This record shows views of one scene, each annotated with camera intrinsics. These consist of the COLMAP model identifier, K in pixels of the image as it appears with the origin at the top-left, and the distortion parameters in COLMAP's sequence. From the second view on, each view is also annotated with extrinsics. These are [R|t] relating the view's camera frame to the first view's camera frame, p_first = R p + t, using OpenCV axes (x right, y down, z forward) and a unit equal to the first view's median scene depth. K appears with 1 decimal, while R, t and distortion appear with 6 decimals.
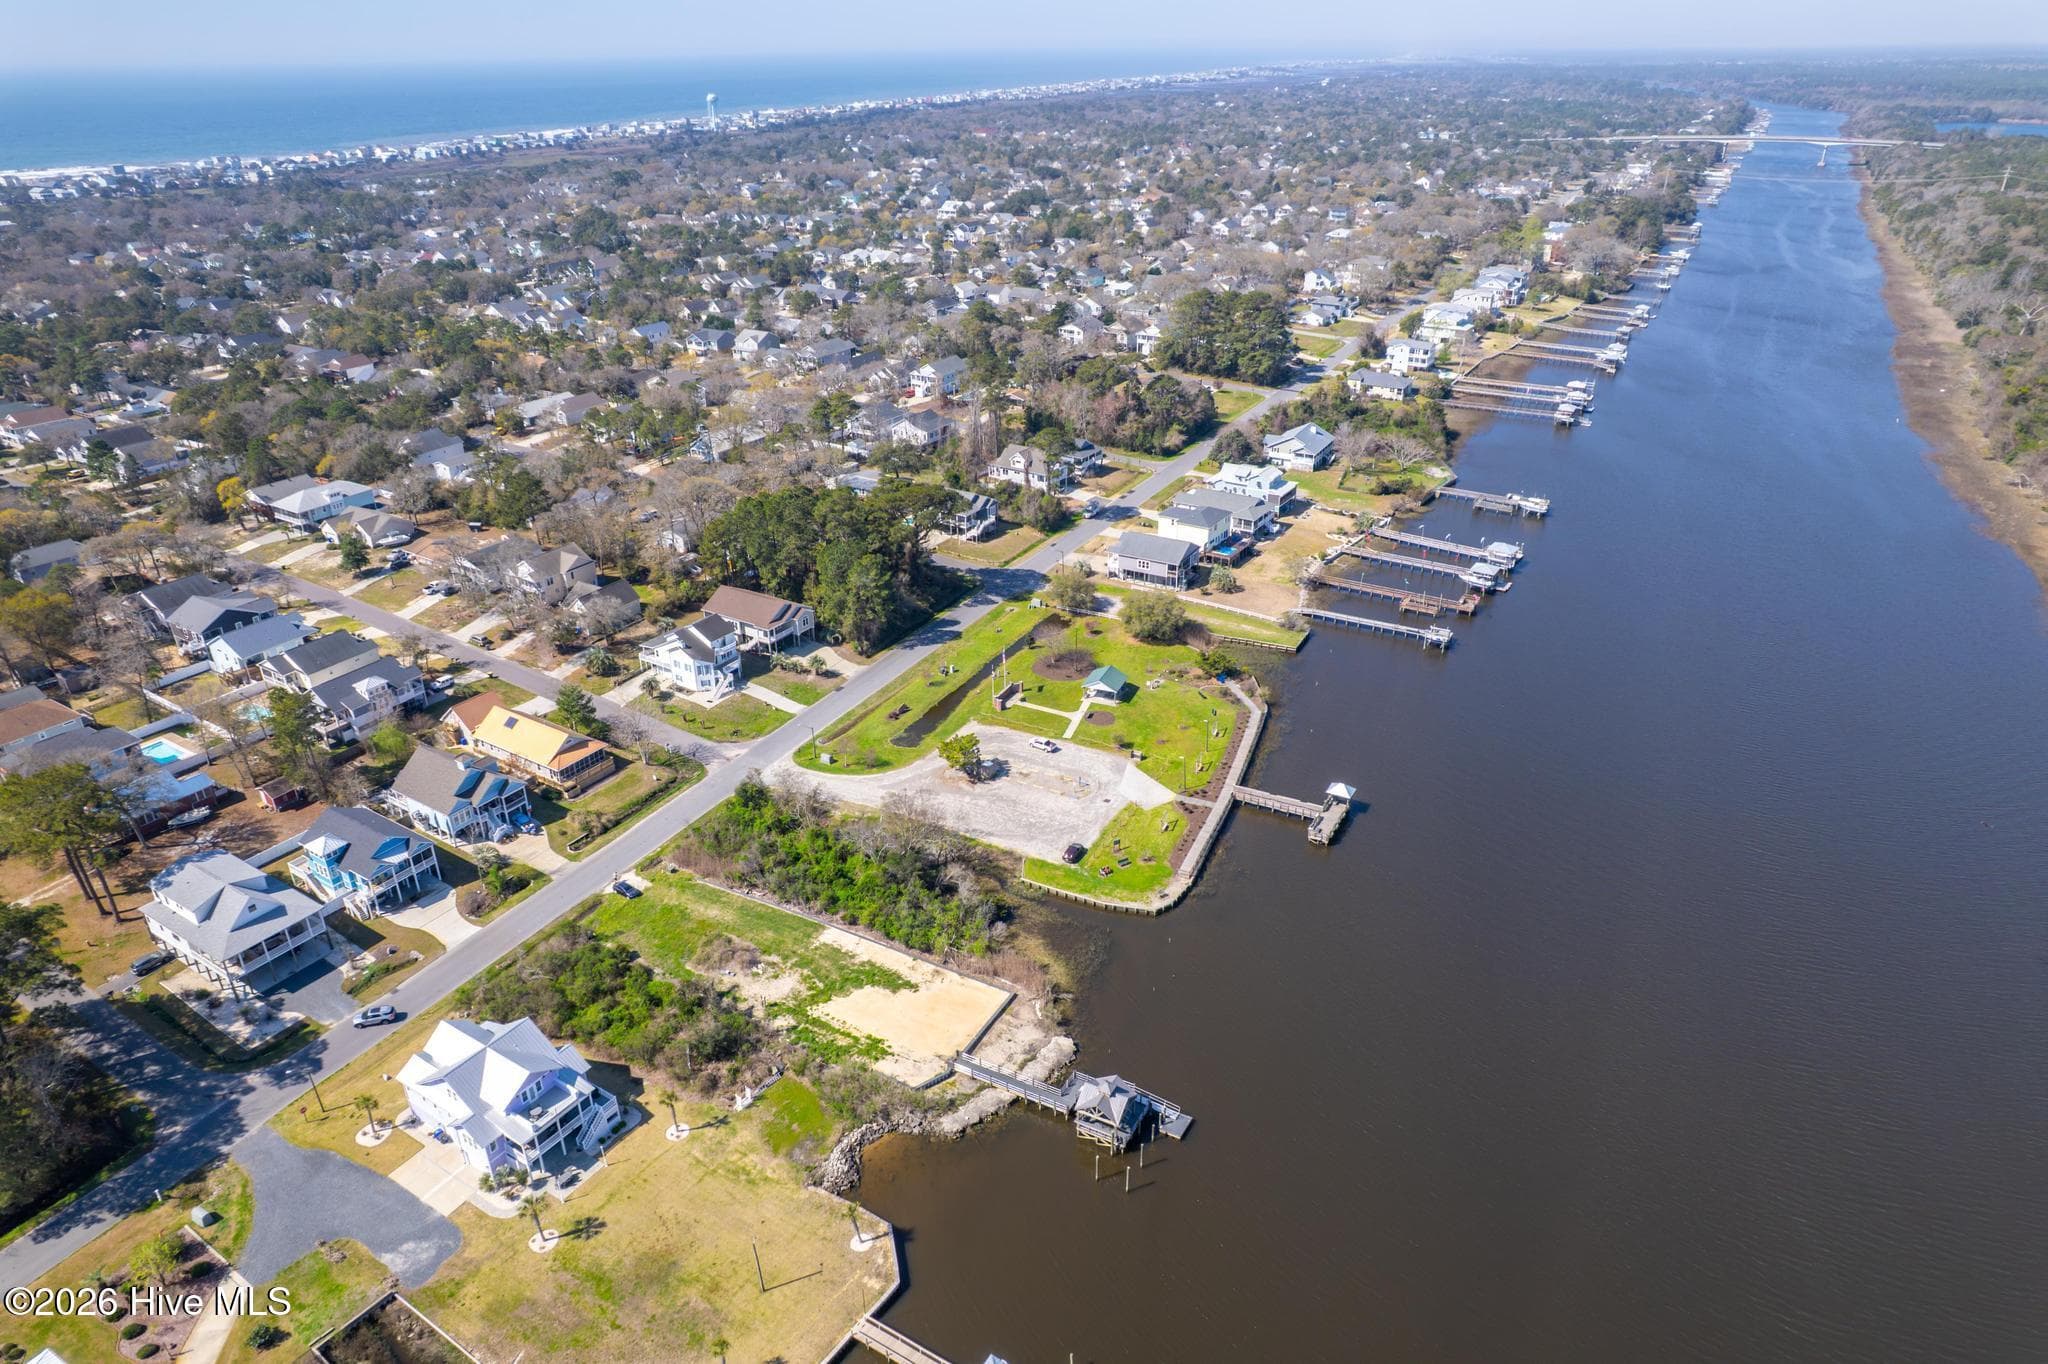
lens RADIAL K [[1334.9, 0, 1024.0], [0, 1334.9, 682.0], [0, 0, 1]] dist [-0.096889, 0.082588]
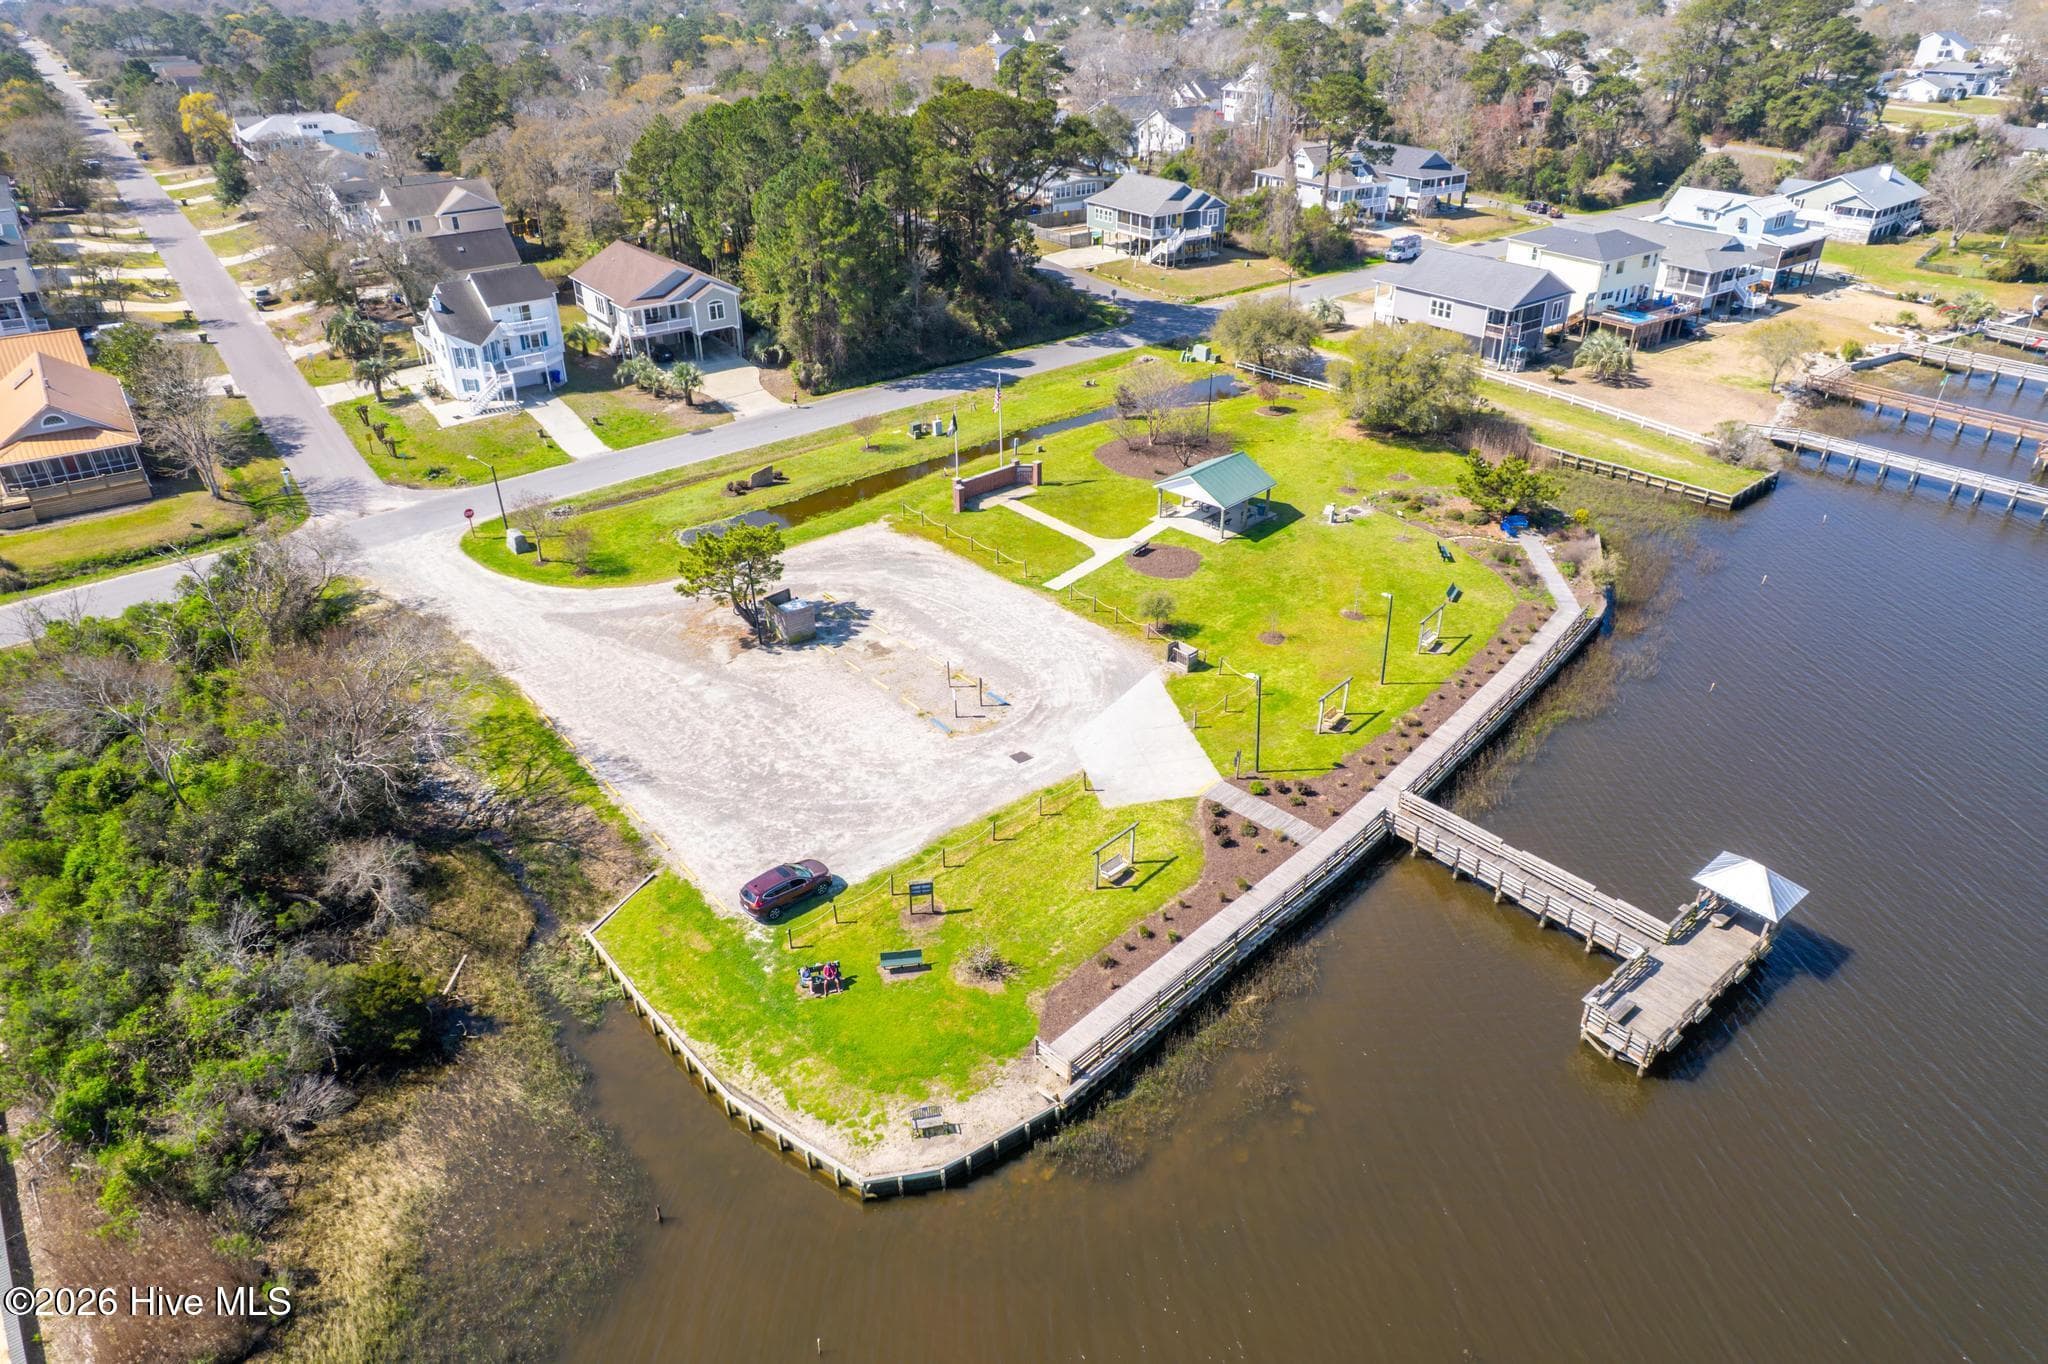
lens RADIAL K [[1334.9, 0, 1024.0], [0, 1334.9, 682.0], [0, 0, 1]] dist [-0.096889, 0.082588]
pose [[0.930799, 0.185330, -0.315065, 0.138501], [-0.165102, 0.982164, 0.089974, 0.030900], [0.326121, -0.031730, 0.944796, 0.545016]]
